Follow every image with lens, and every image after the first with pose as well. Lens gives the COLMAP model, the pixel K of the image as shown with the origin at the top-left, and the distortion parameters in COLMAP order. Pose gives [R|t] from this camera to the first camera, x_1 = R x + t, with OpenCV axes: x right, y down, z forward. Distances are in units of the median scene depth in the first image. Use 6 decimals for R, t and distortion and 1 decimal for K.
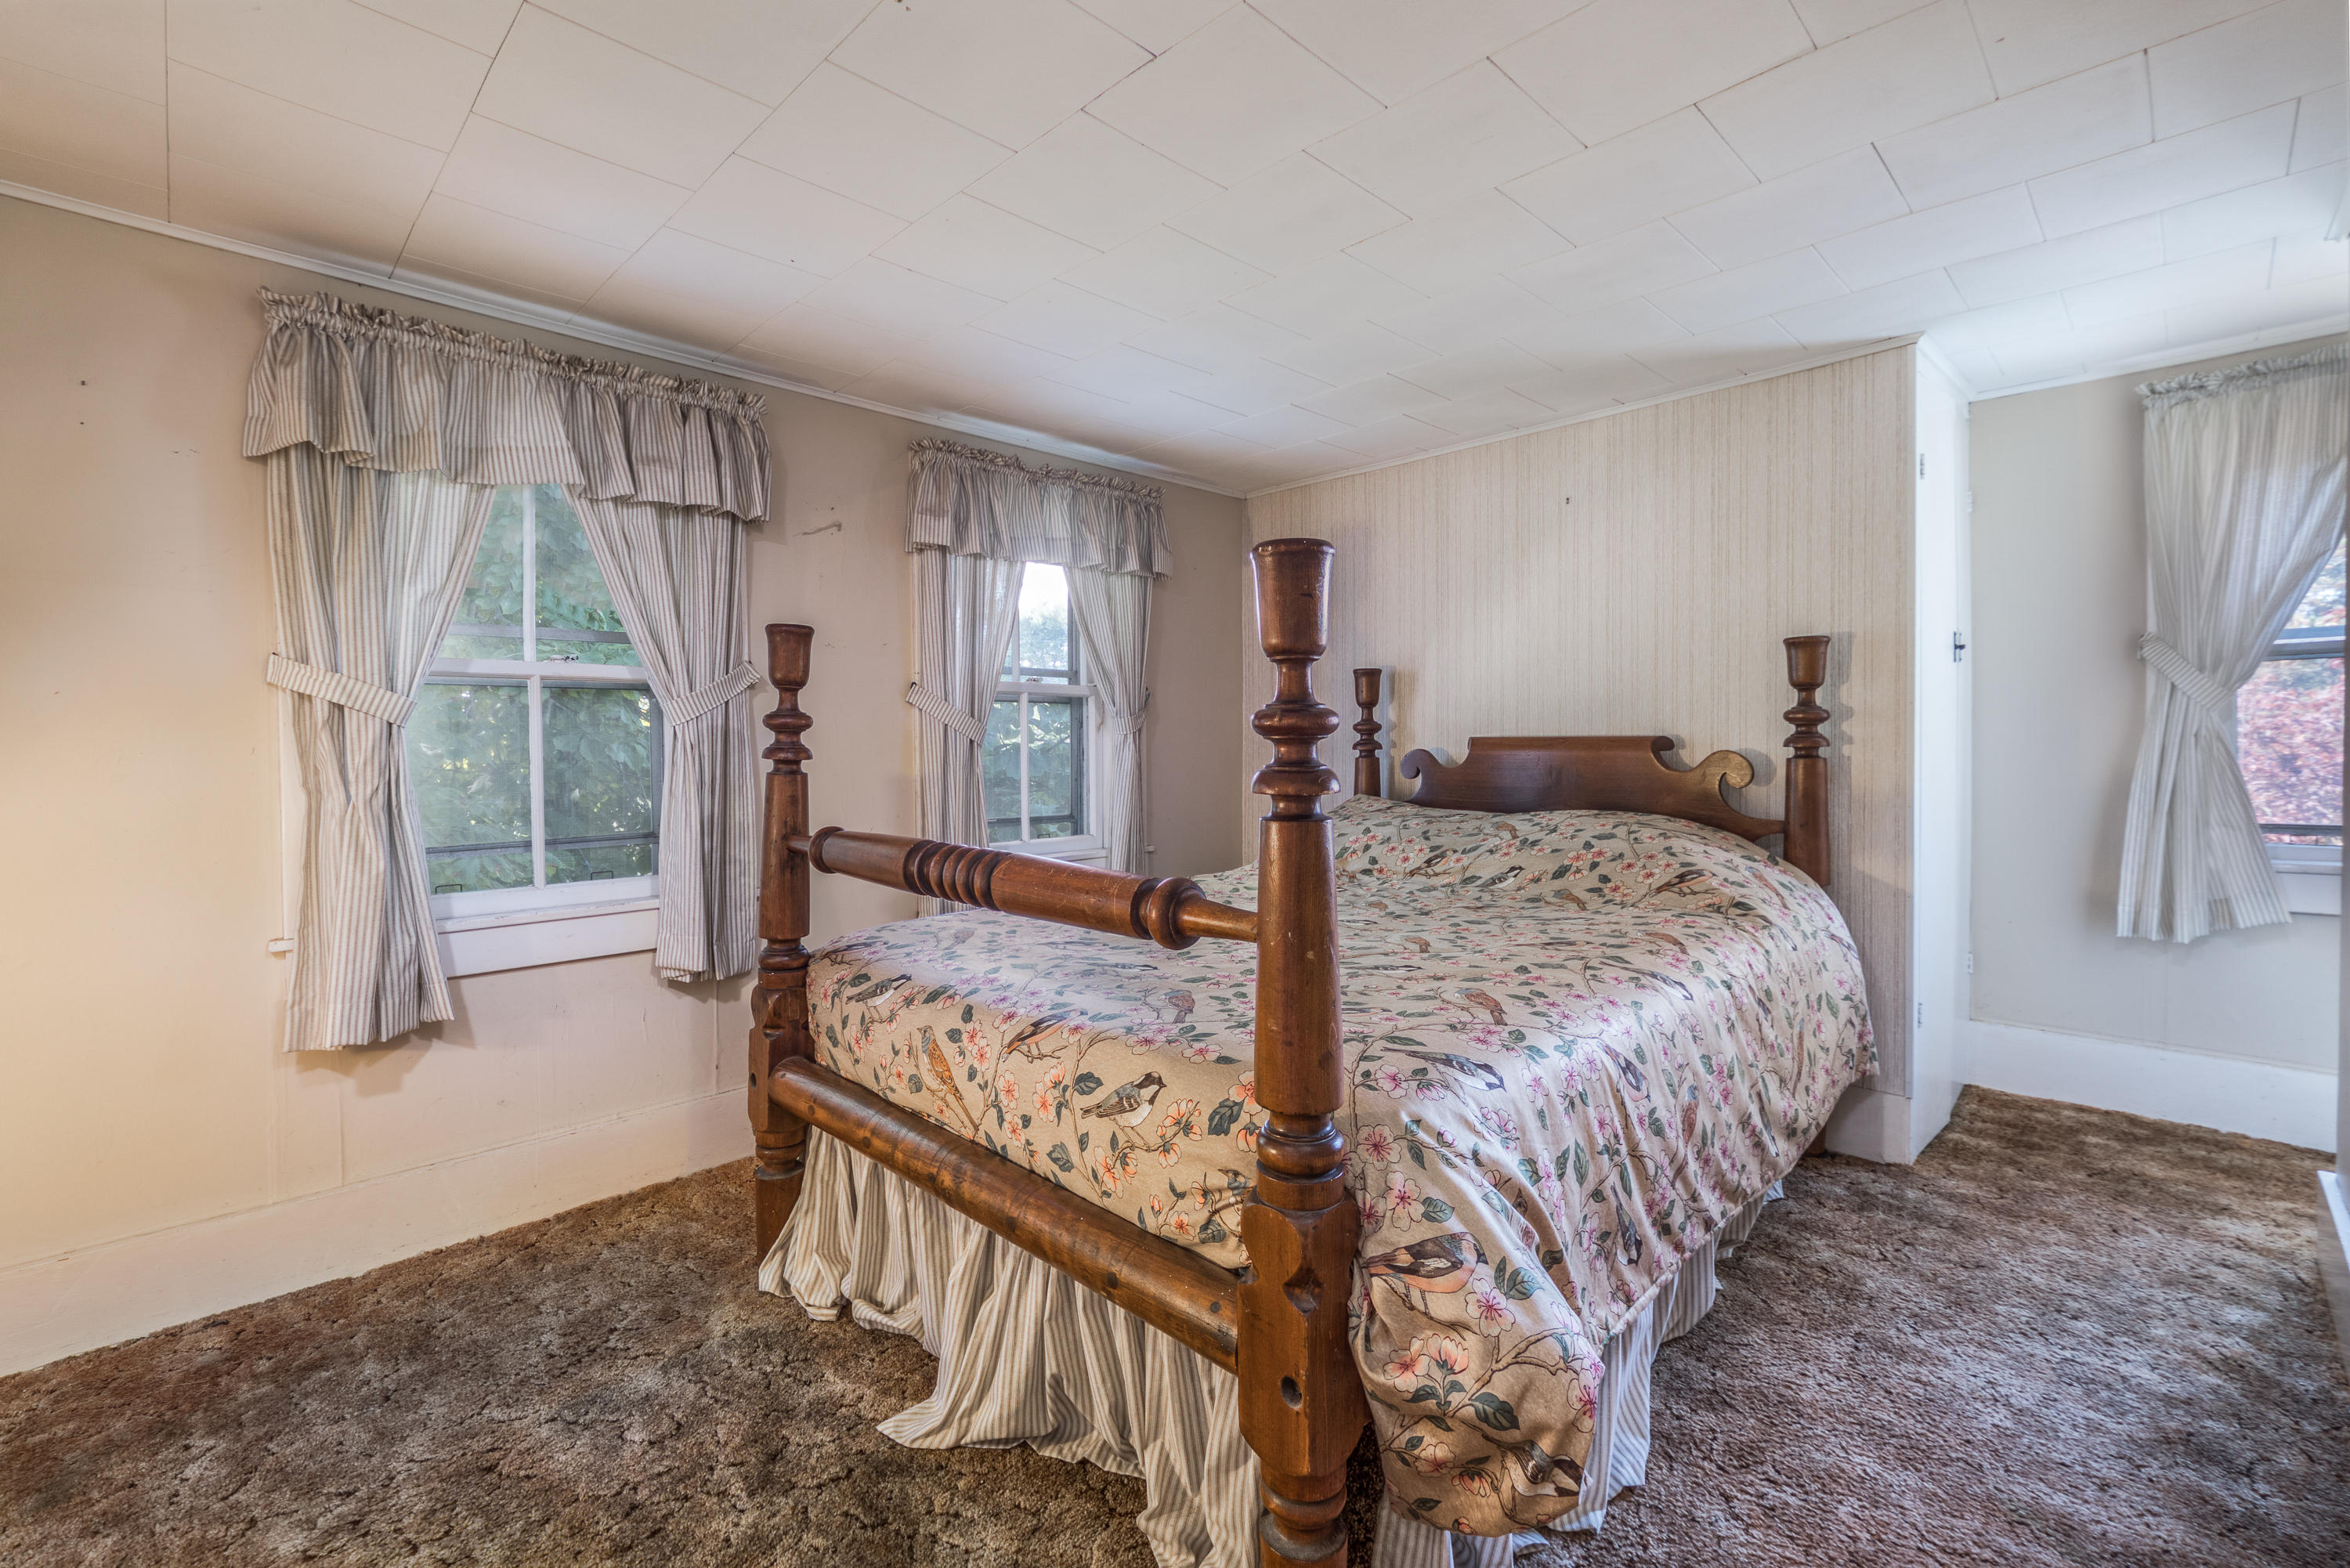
lens RADIAL K [[1015.5, 0, 1174.8], [0, 1015.5, 738.2], [0, 0, 1]] dist [0.000818, -0.000076]
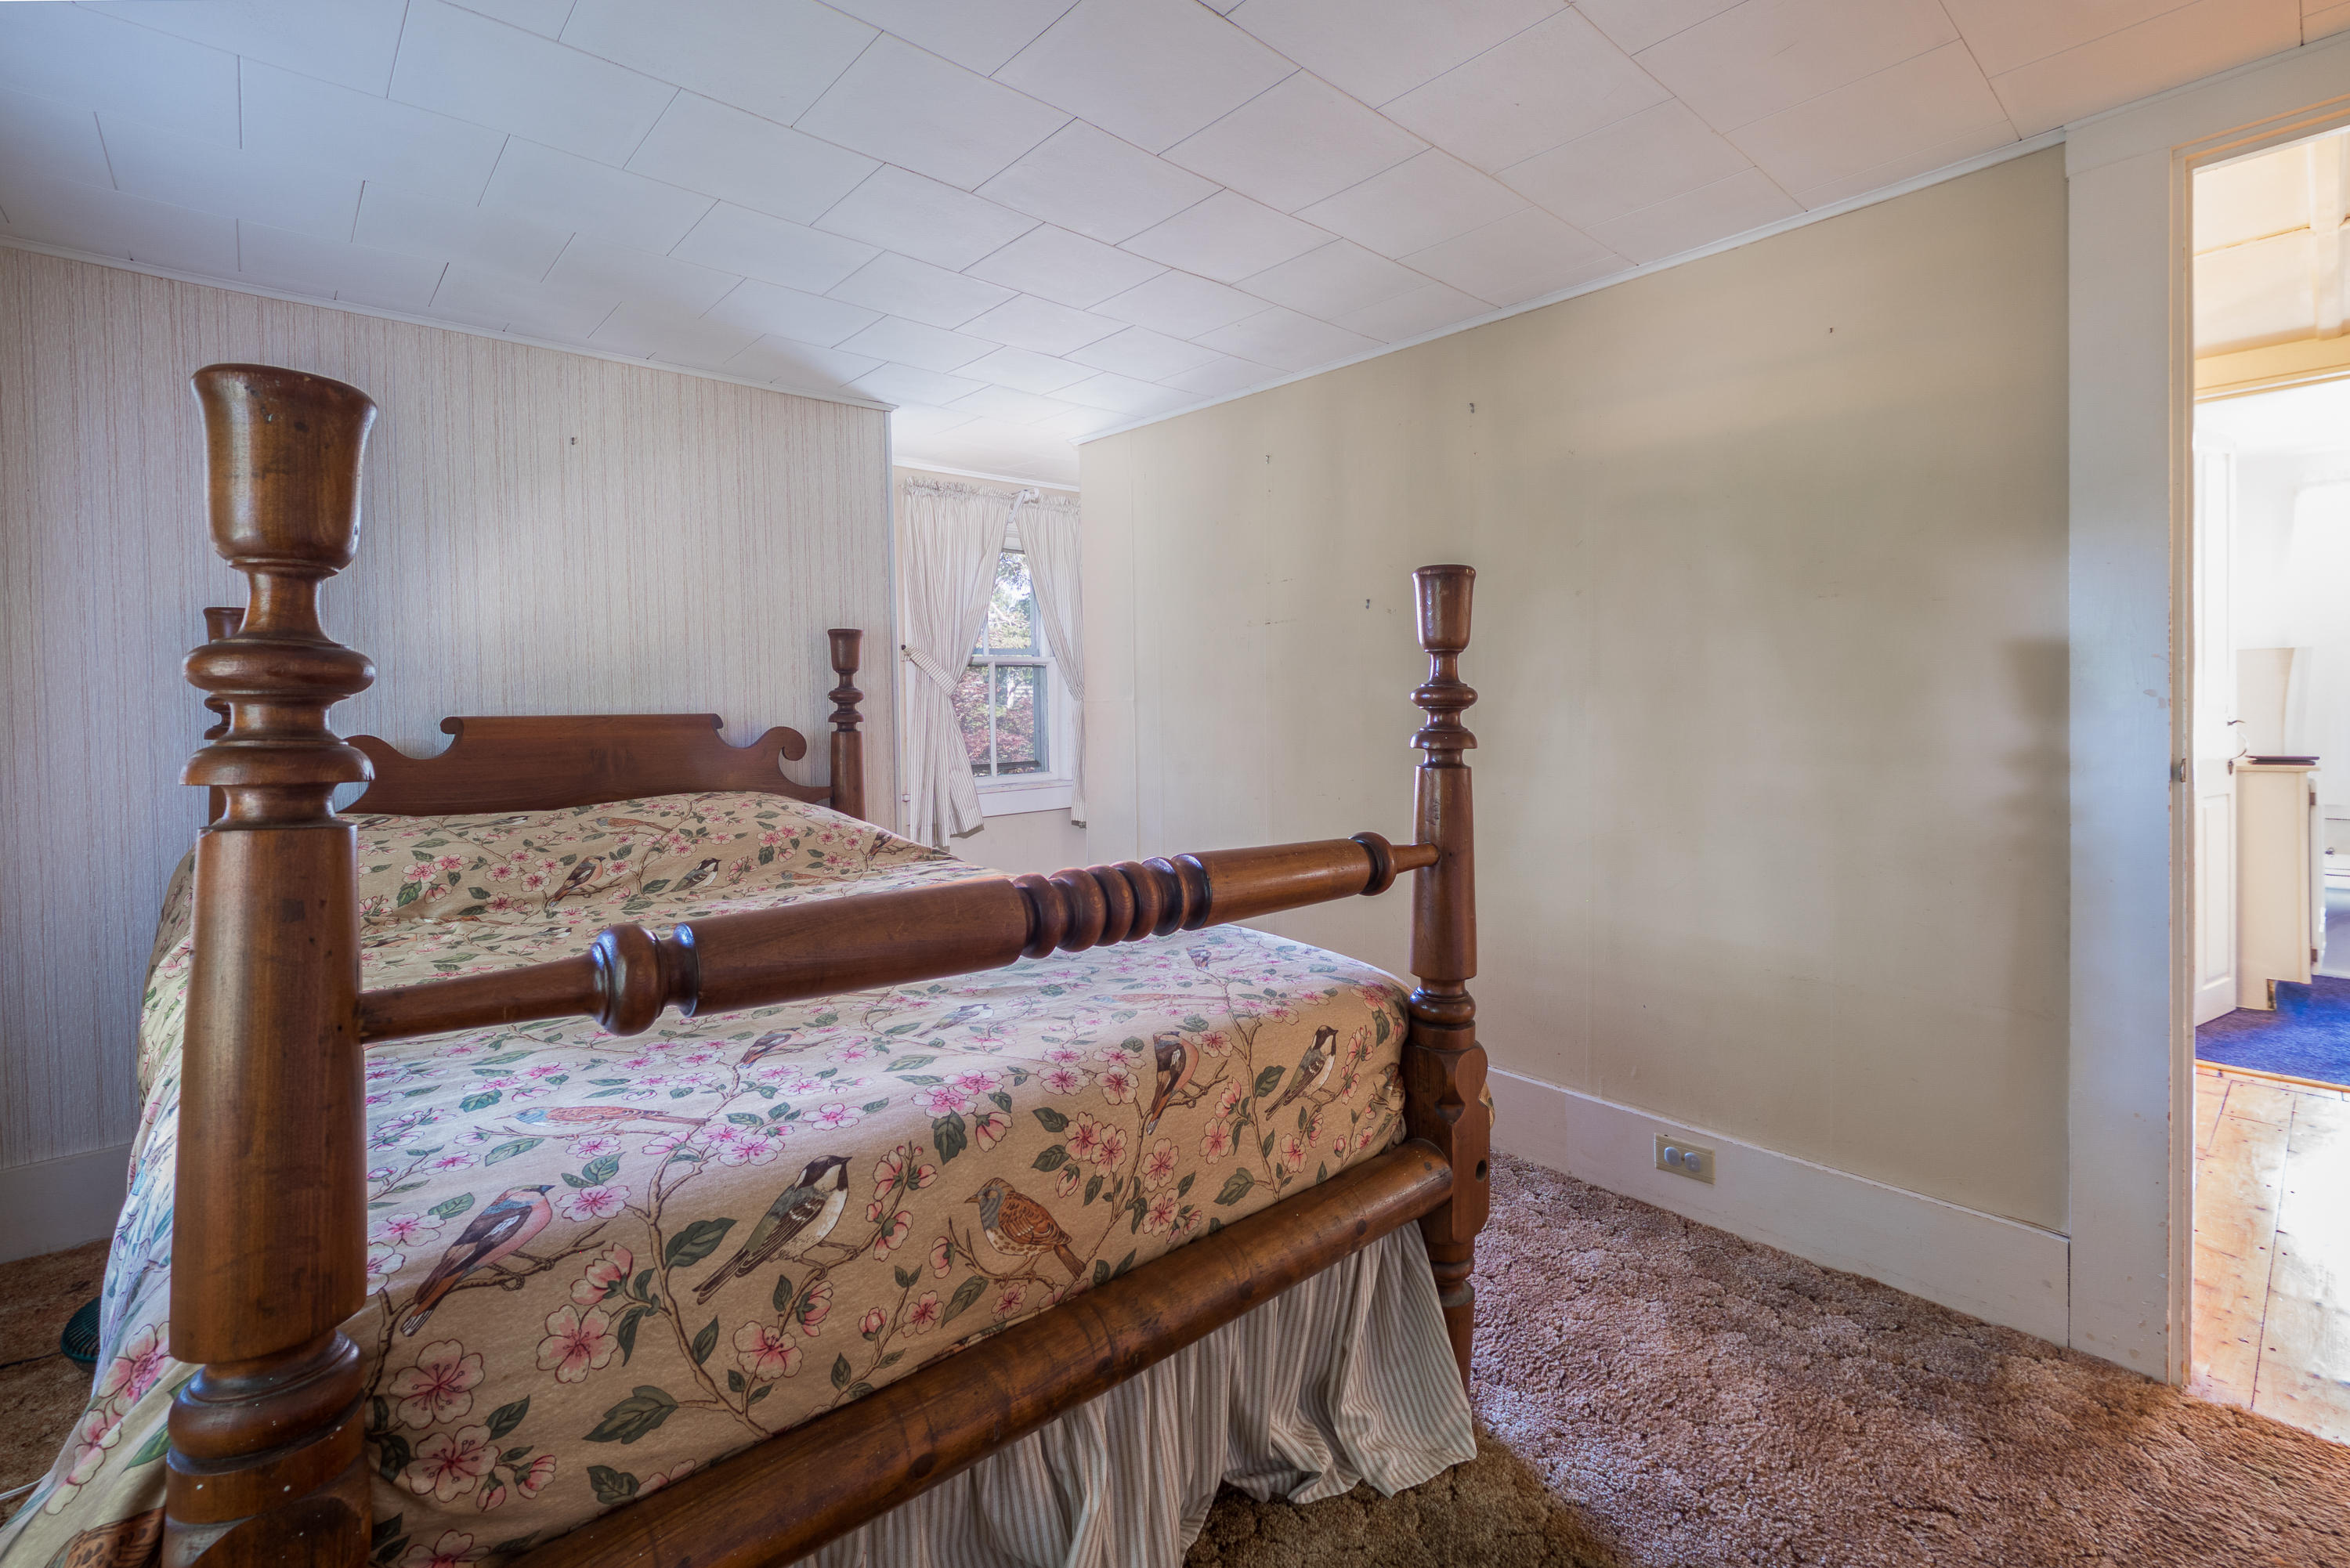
lens RADIAL K [[1031.9, 0, 1158.6], [0, 1031.9, 704.9], [0, 0, 1]] dist [-0.000720, -0.000873]
pose [[0.066045, 0.006306, 0.997797, -0.878178], [0.009285, 0.999933, -0.006934, 0.000793], [-0.997773, 0.009723, 0.065982, 0.872740]]
